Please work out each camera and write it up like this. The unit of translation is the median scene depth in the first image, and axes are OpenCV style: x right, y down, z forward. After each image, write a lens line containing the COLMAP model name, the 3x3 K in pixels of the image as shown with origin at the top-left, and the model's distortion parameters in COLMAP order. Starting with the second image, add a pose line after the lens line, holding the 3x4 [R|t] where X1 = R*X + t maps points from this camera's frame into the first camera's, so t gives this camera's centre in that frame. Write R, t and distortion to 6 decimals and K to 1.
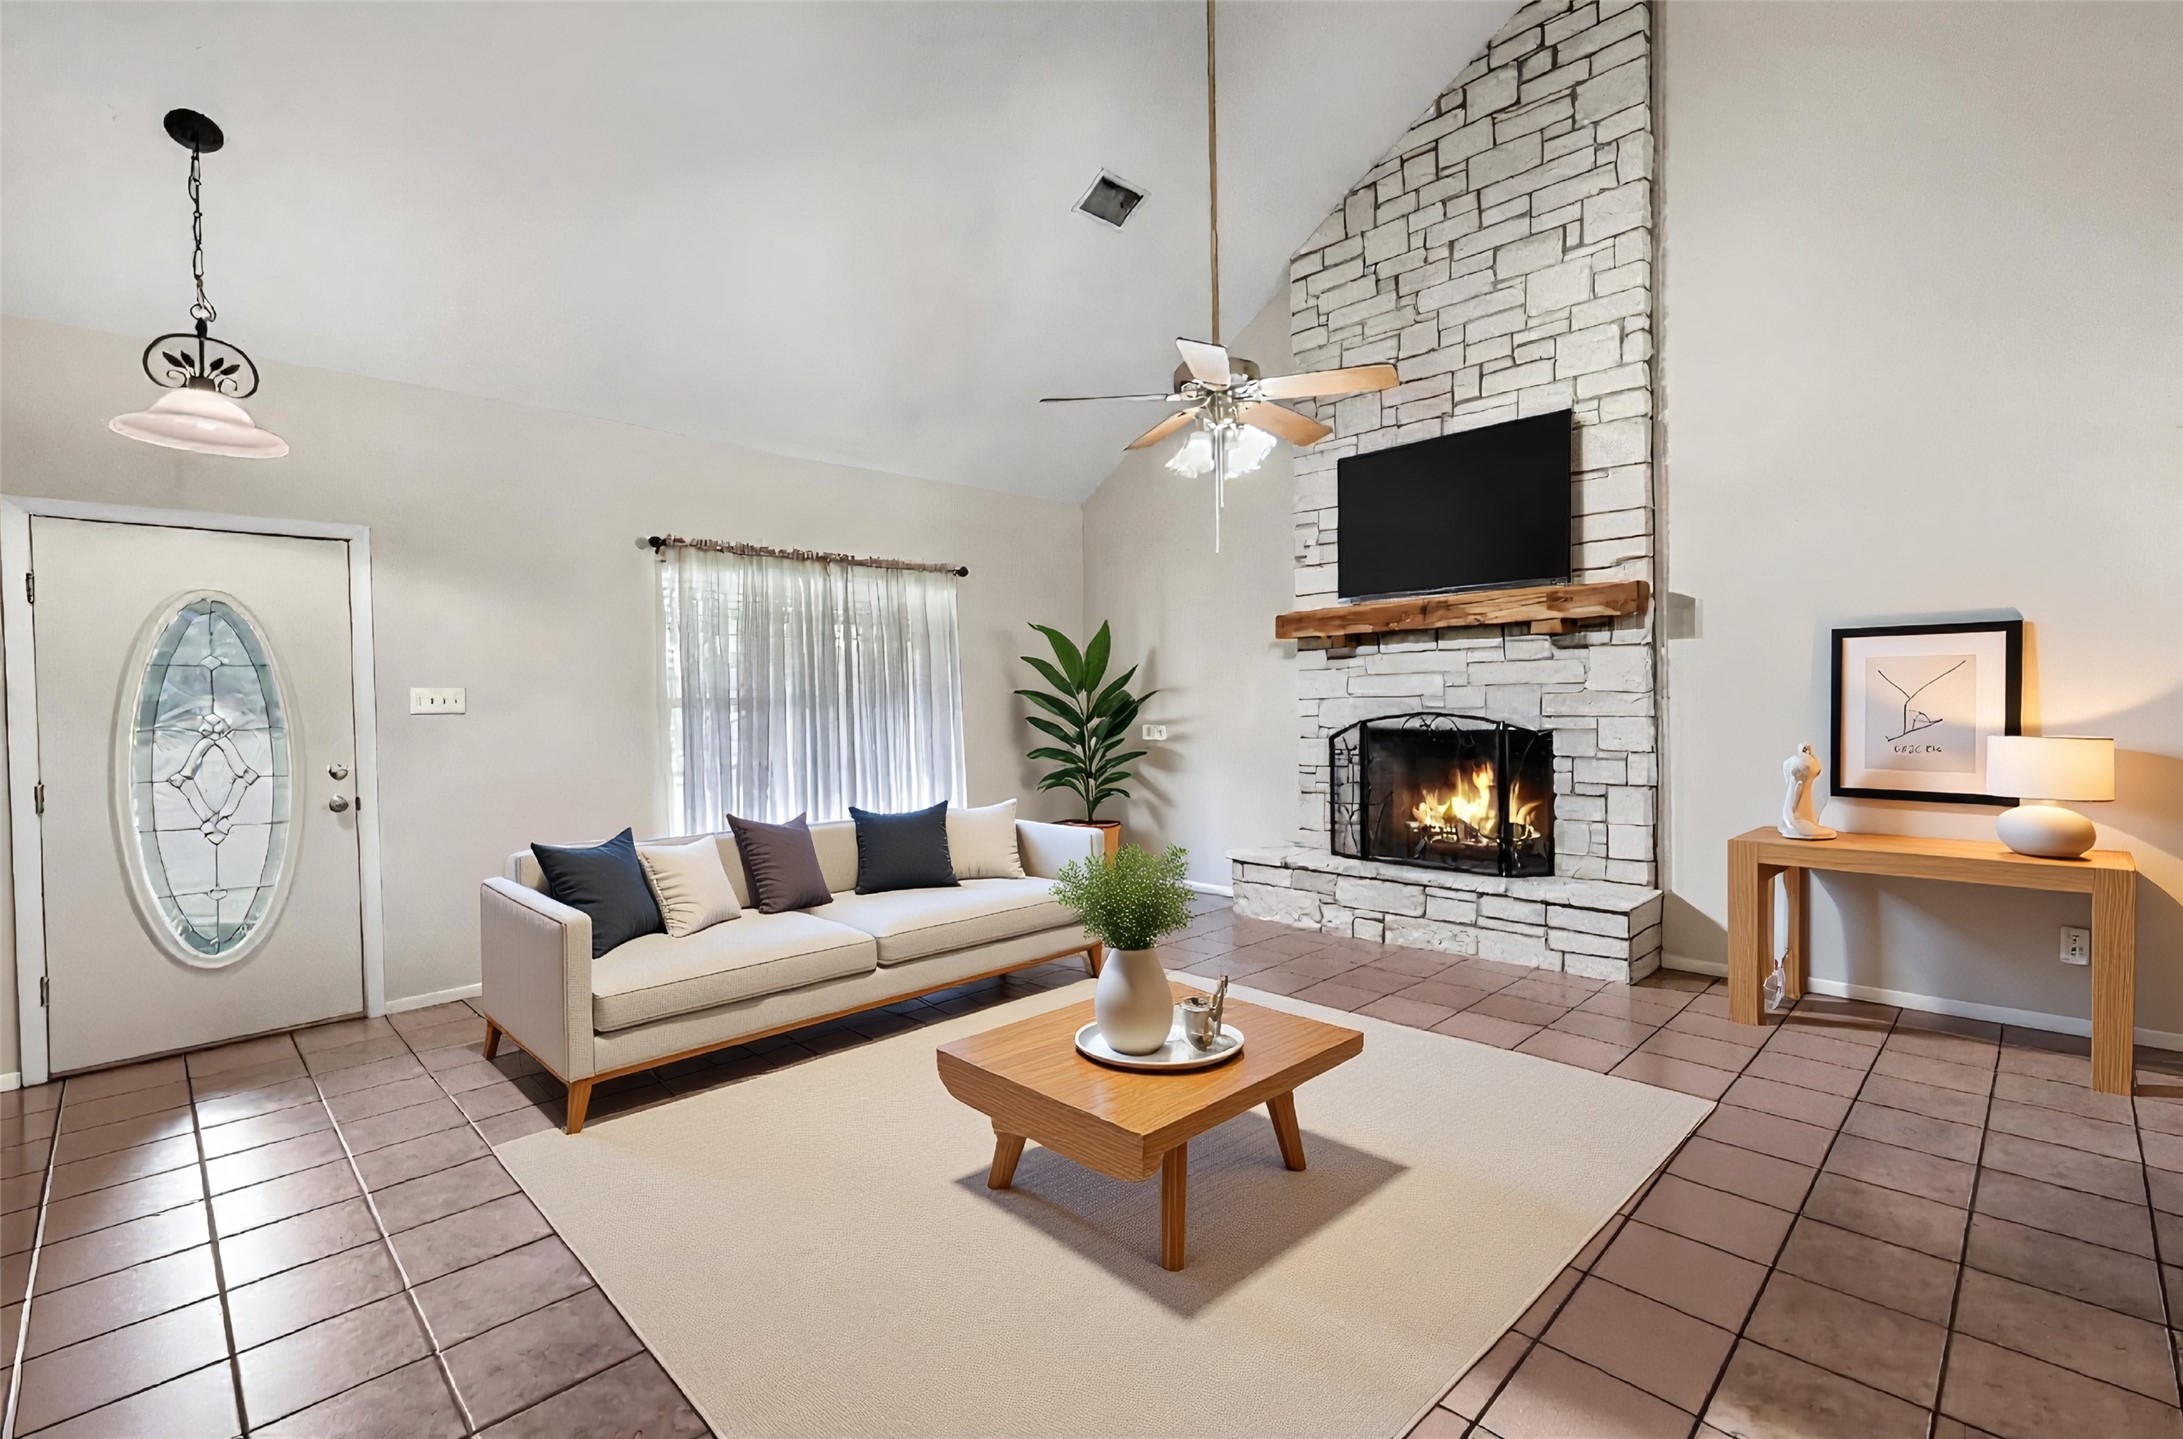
lens RADIAL K [[921.5, 0, 1091.5], [0, 921.5, 719.5], [0, 0, 1]] dist [0.000541, 0.000005]
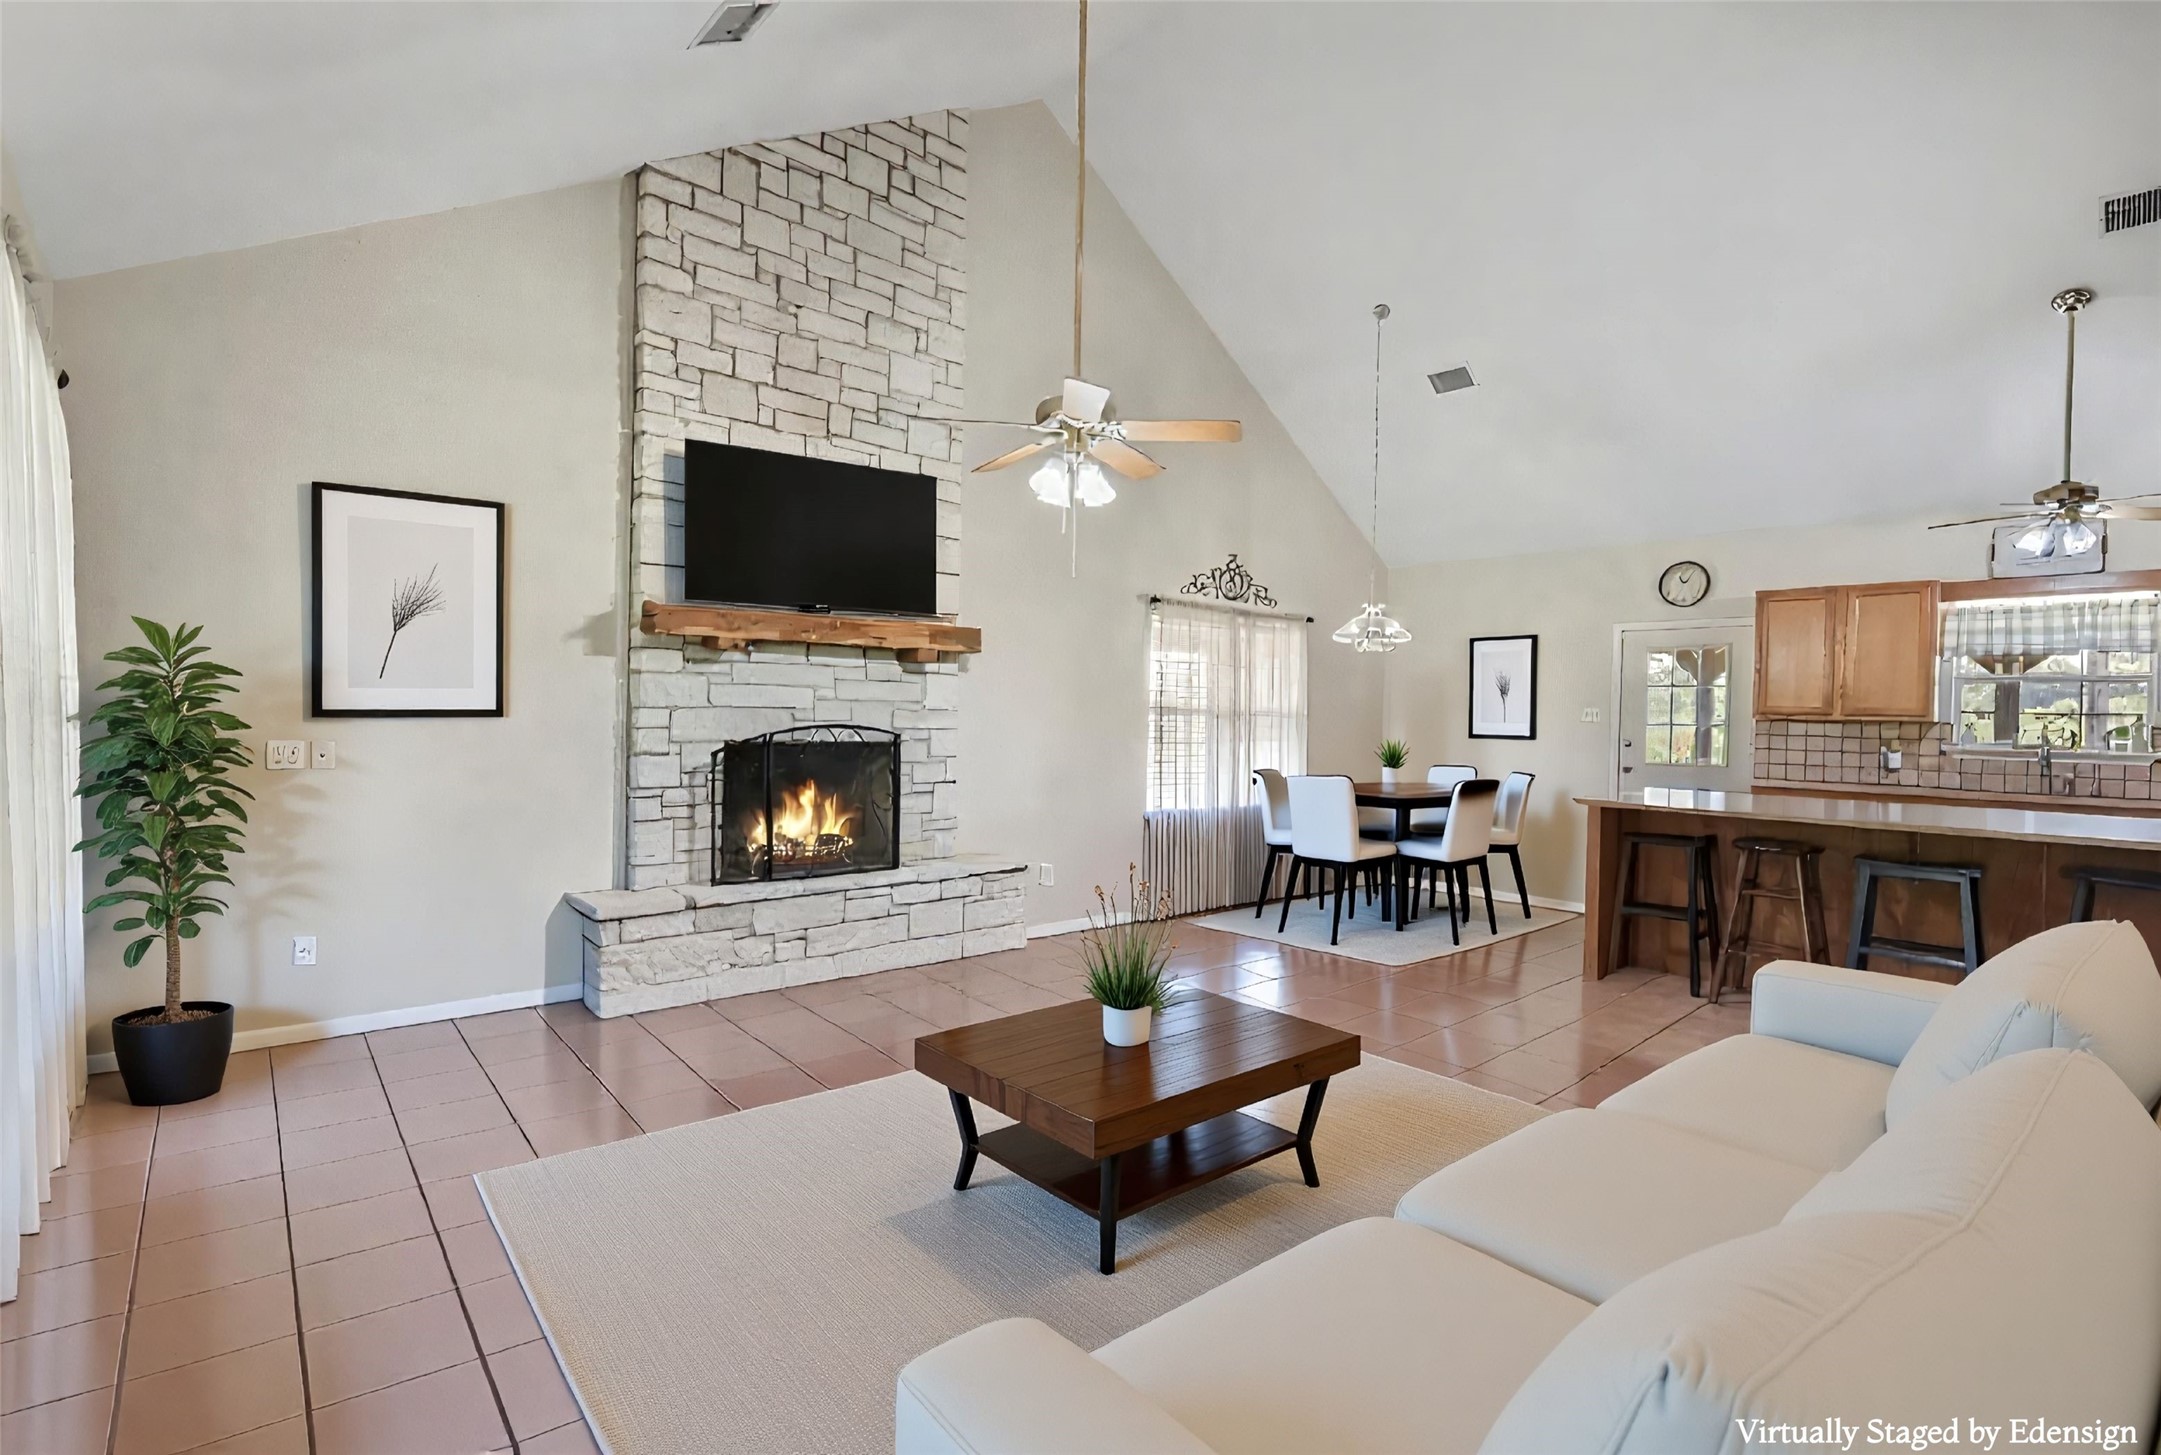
lens RADIAL K [[985.0, 0, 1080.5], [0, 985.0, 727.5], [0, 0, 1]] dist [0.018698, 0.000066]
pose [[0.060810, 0.006599, 0.998128, -0.734385], [0.004361, 0.999967, -0.006877, 0.004171], [-0.998140, 0.004771, 0.060779, 0.660806]]
